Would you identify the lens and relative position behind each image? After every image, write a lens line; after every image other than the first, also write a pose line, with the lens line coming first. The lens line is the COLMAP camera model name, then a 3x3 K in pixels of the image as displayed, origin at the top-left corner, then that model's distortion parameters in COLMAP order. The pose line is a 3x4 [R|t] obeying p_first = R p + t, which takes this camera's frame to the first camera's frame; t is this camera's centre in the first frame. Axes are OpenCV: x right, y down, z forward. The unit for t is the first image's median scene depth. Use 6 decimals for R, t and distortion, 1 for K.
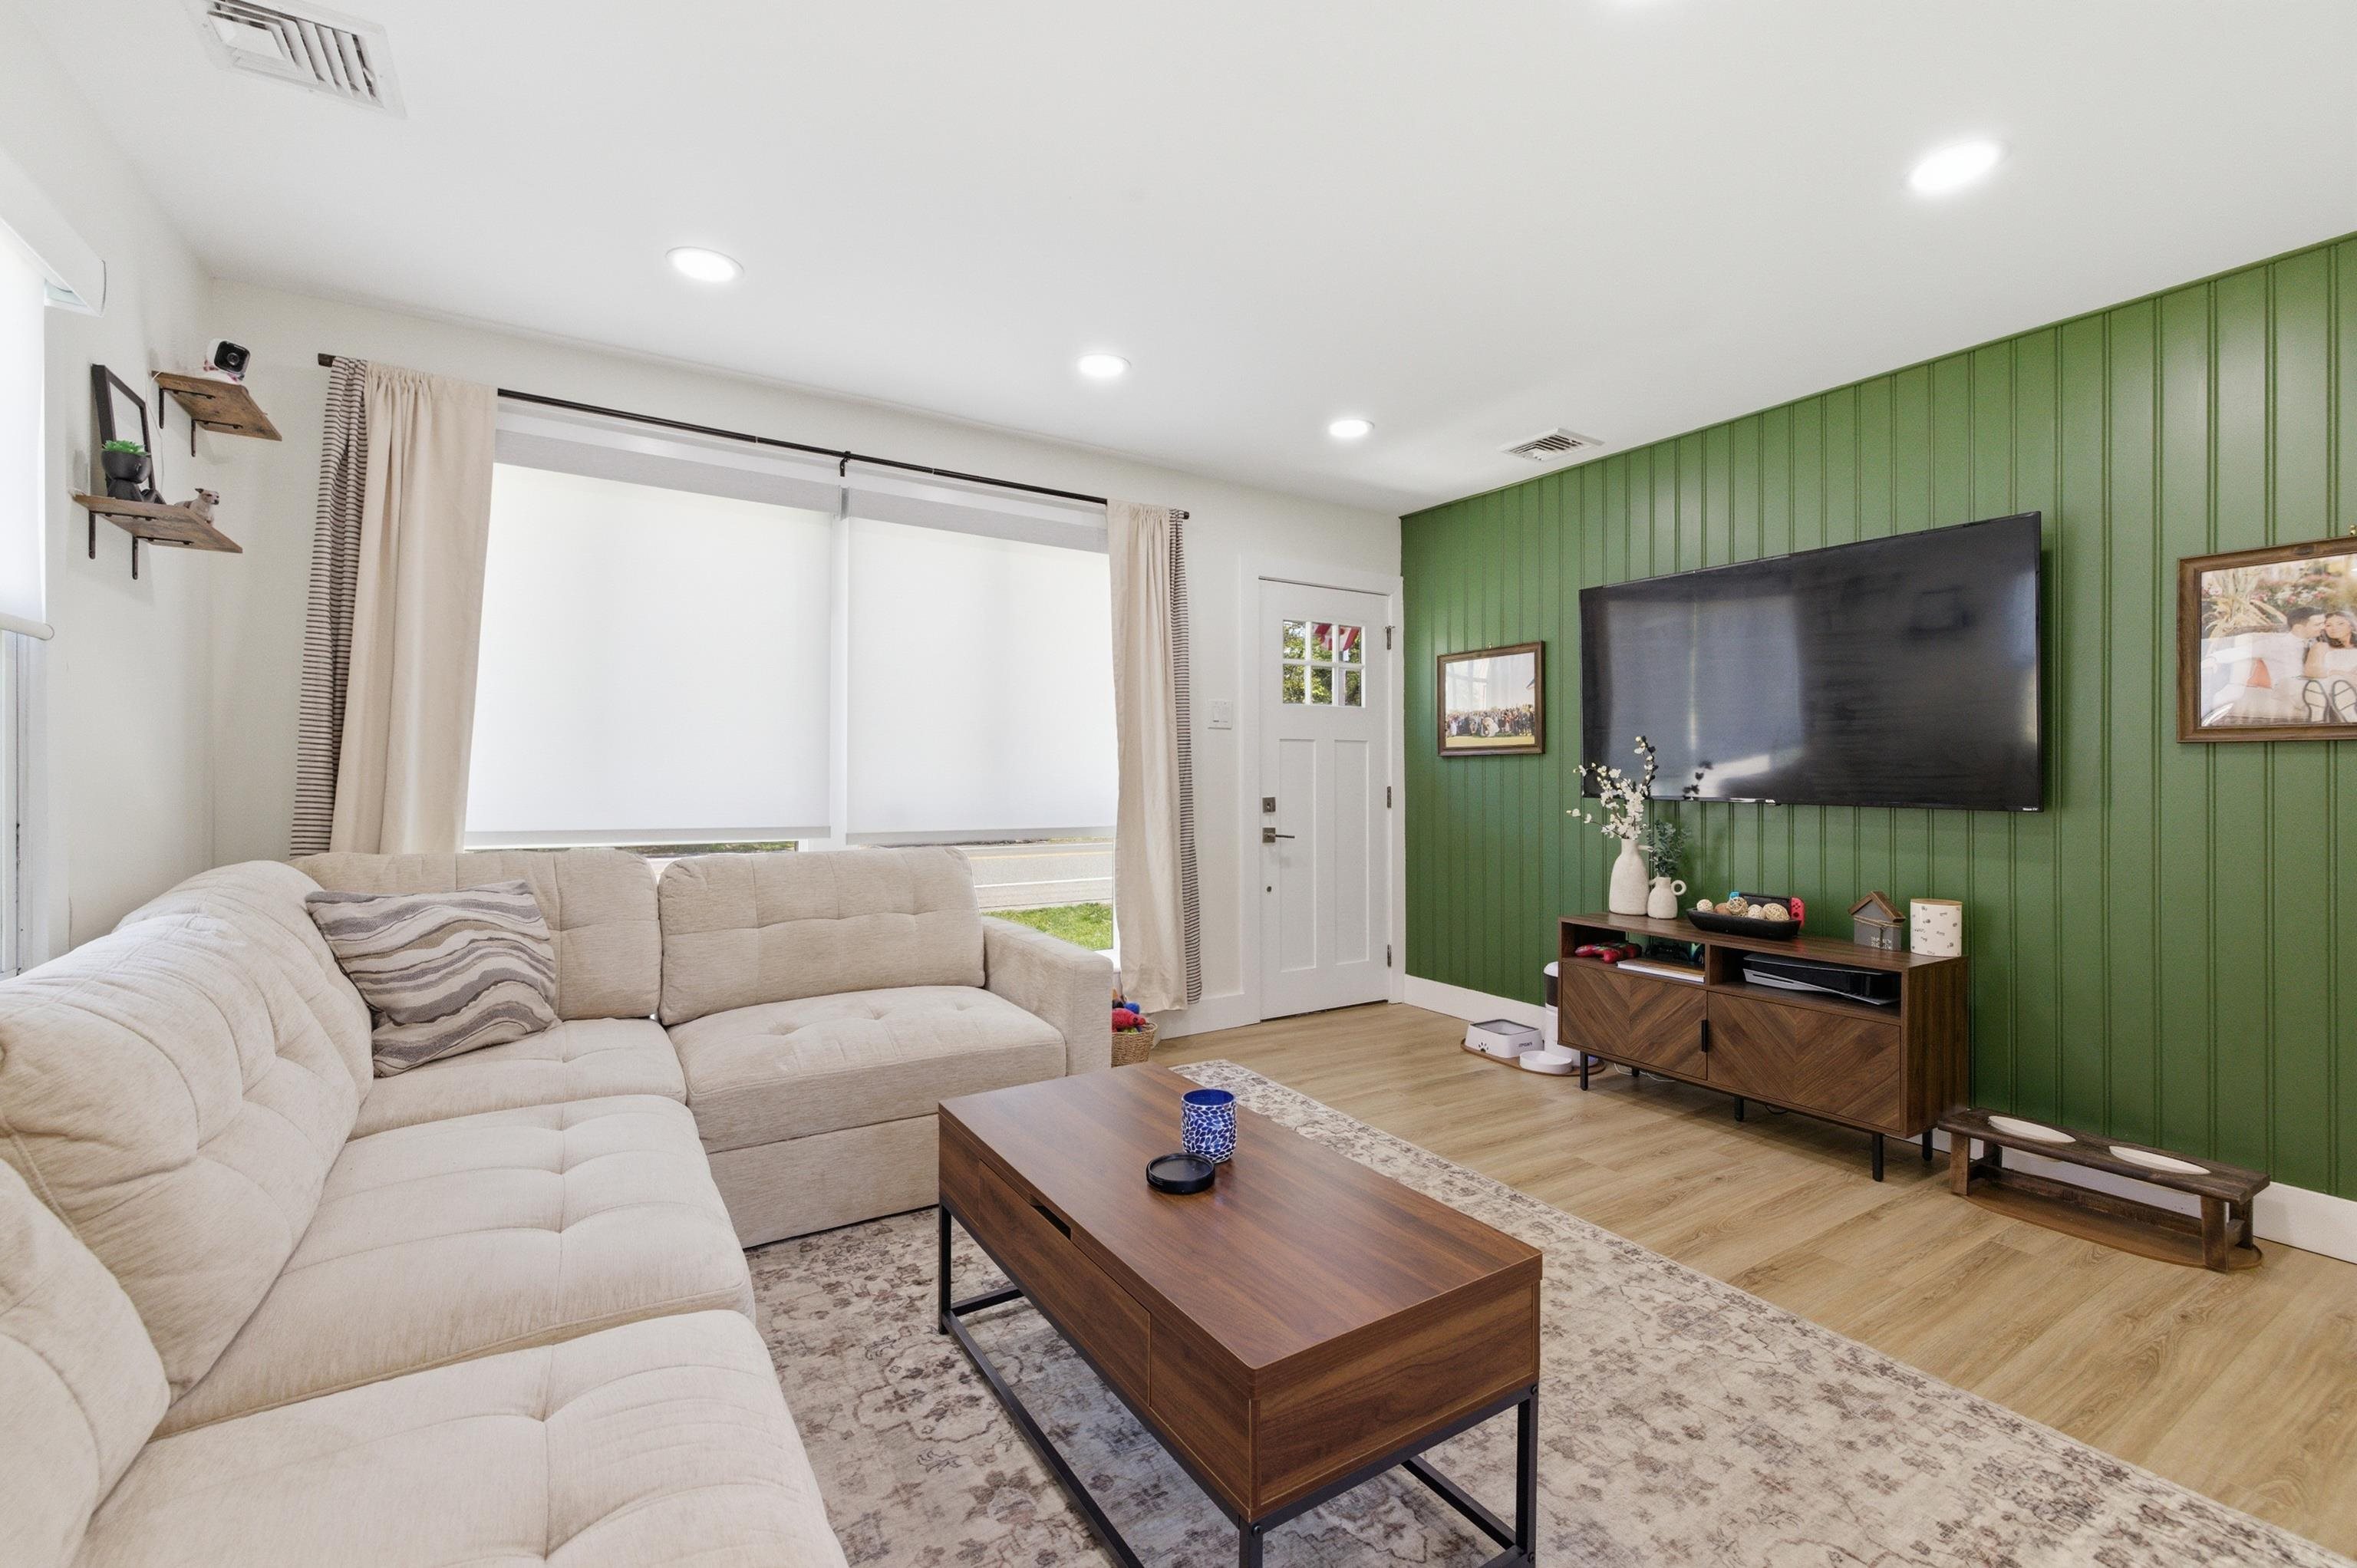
lens RADIAL K [[999.1, 0, 1182.1], [0, 999.1, 774.7], [0, 0, 1]] dist [0.006612, -0.000786]
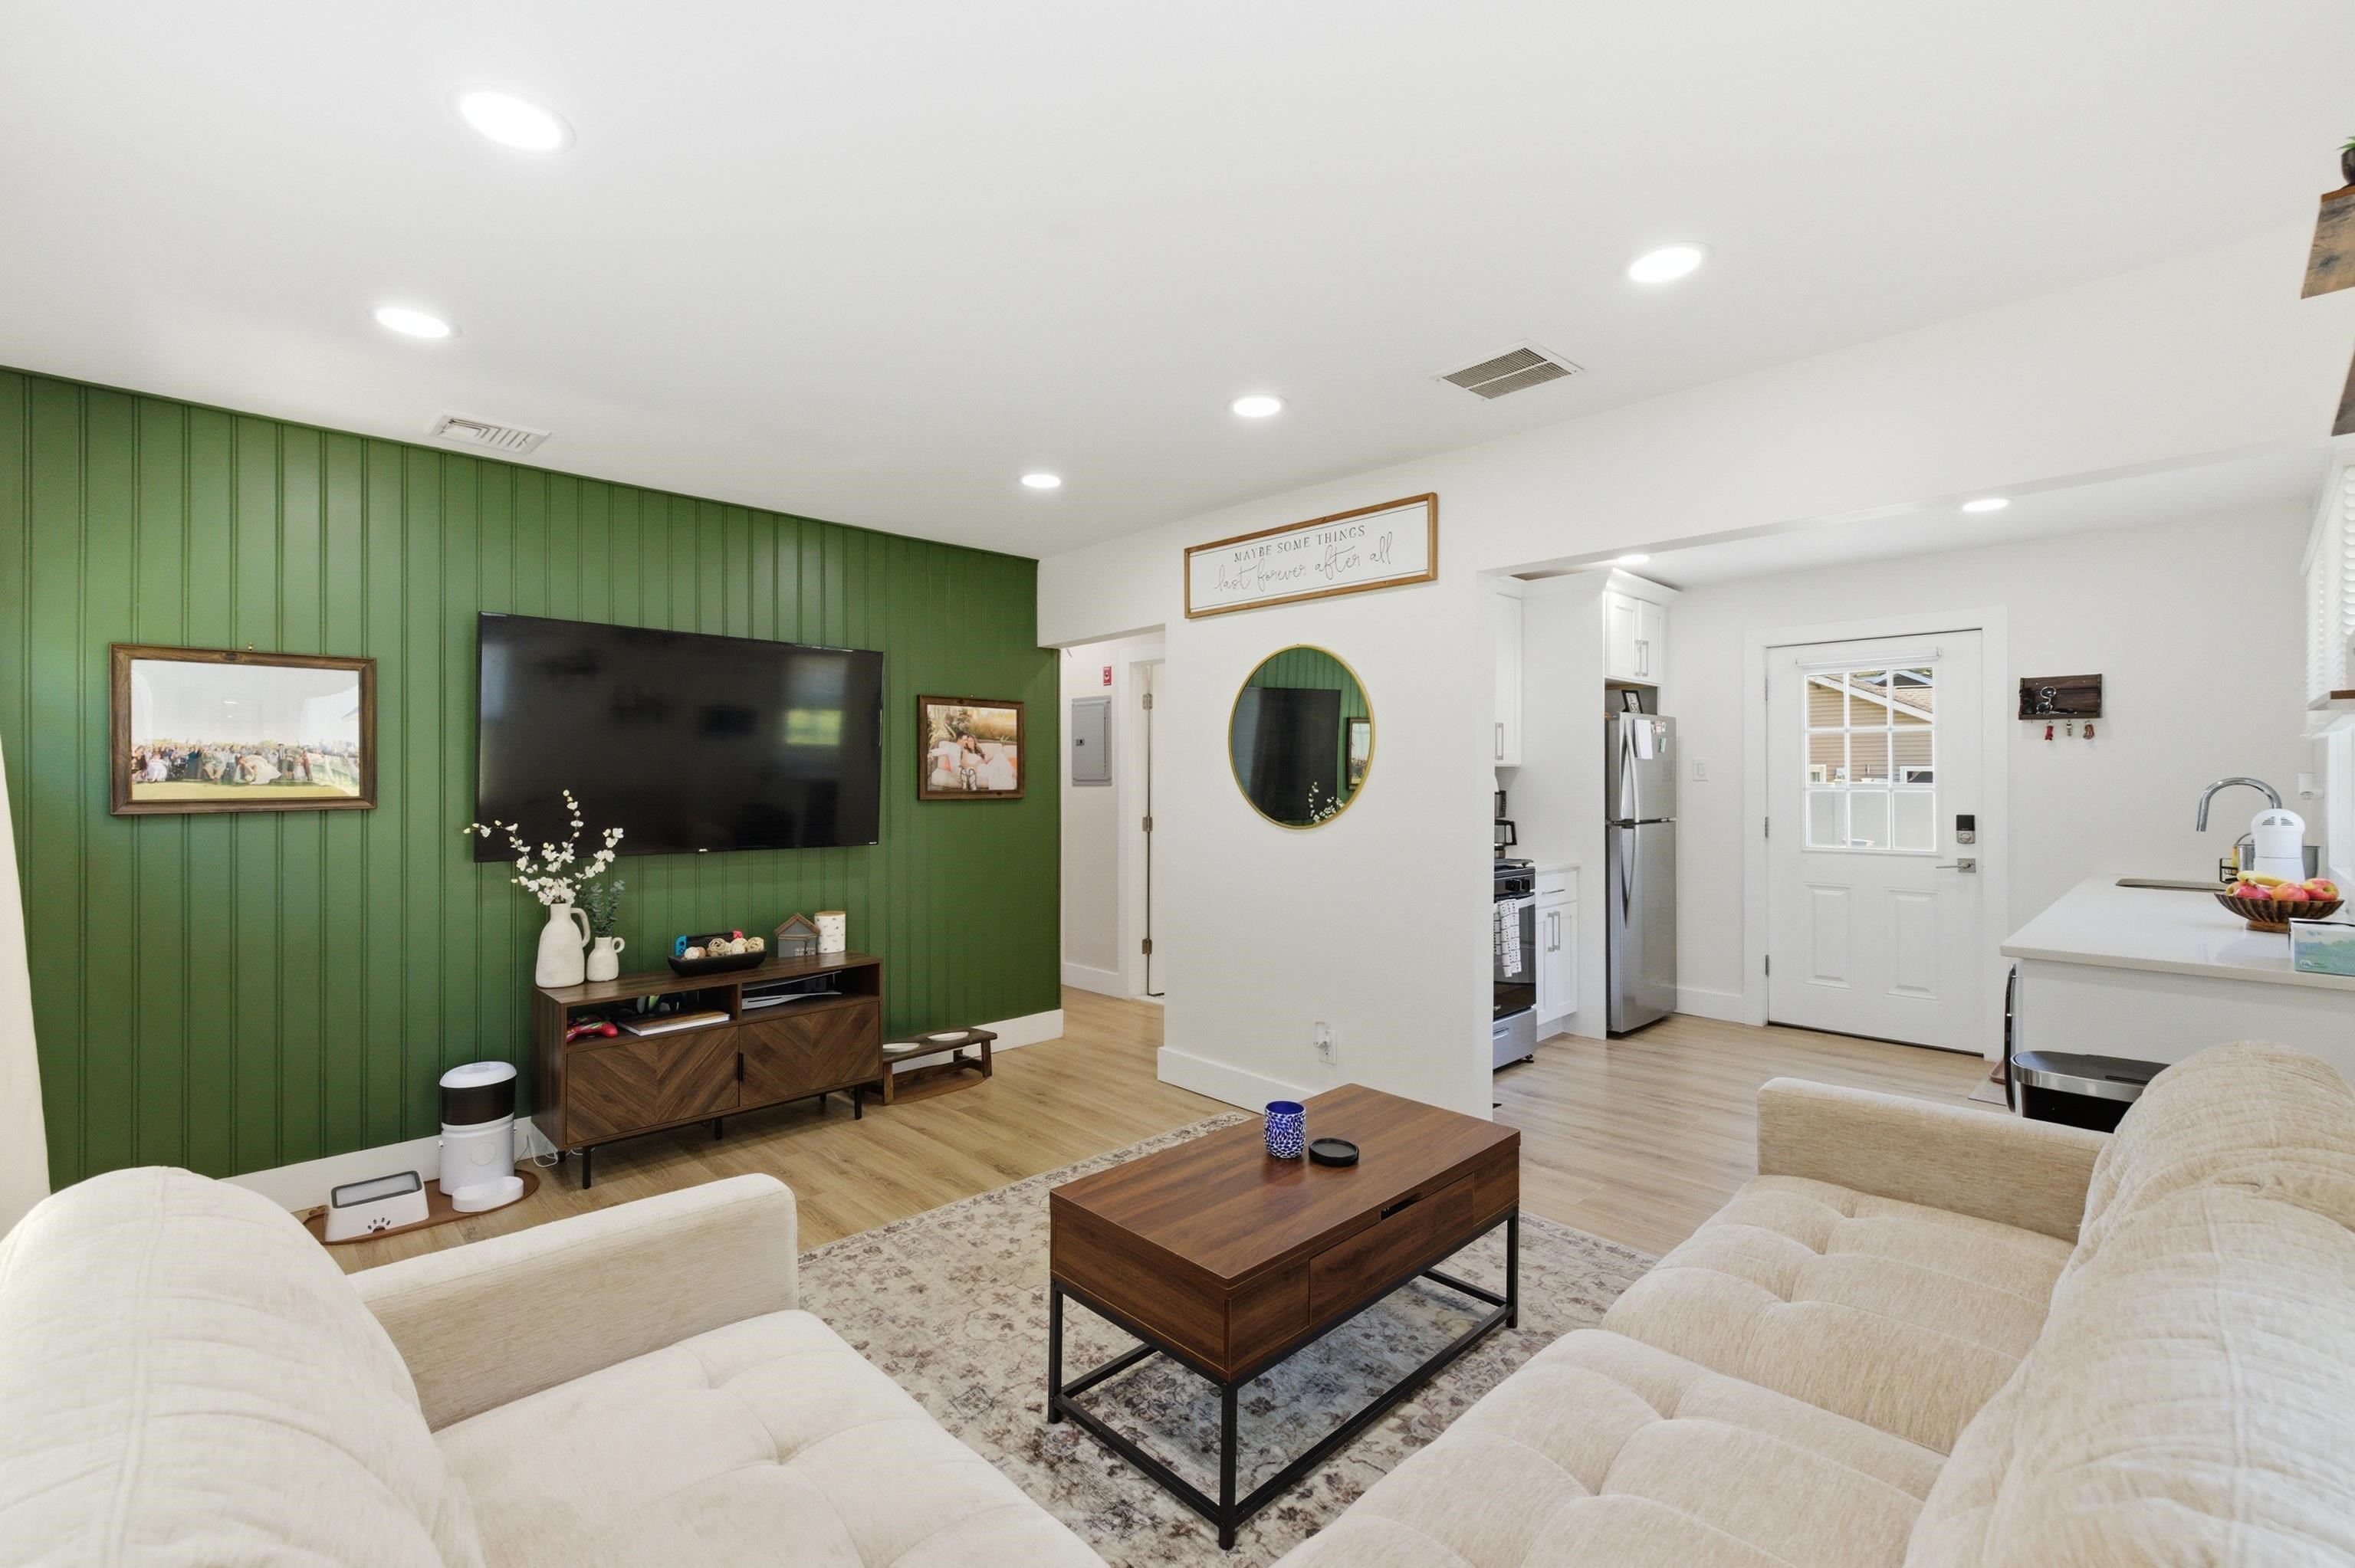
lens RADIAL K [[998.2, 0, 1175.8], [0, 998.2, 775.8], [0, 0, 1]] dist [0.006612, -0.000786]
pose [[-0.203676, 0.000331, 0.979038, -0.669842], [0.002047, 0.999998, 0.000088, -0.060701], [-0.979036, 0.002022, -0.203676, 0.767177]]
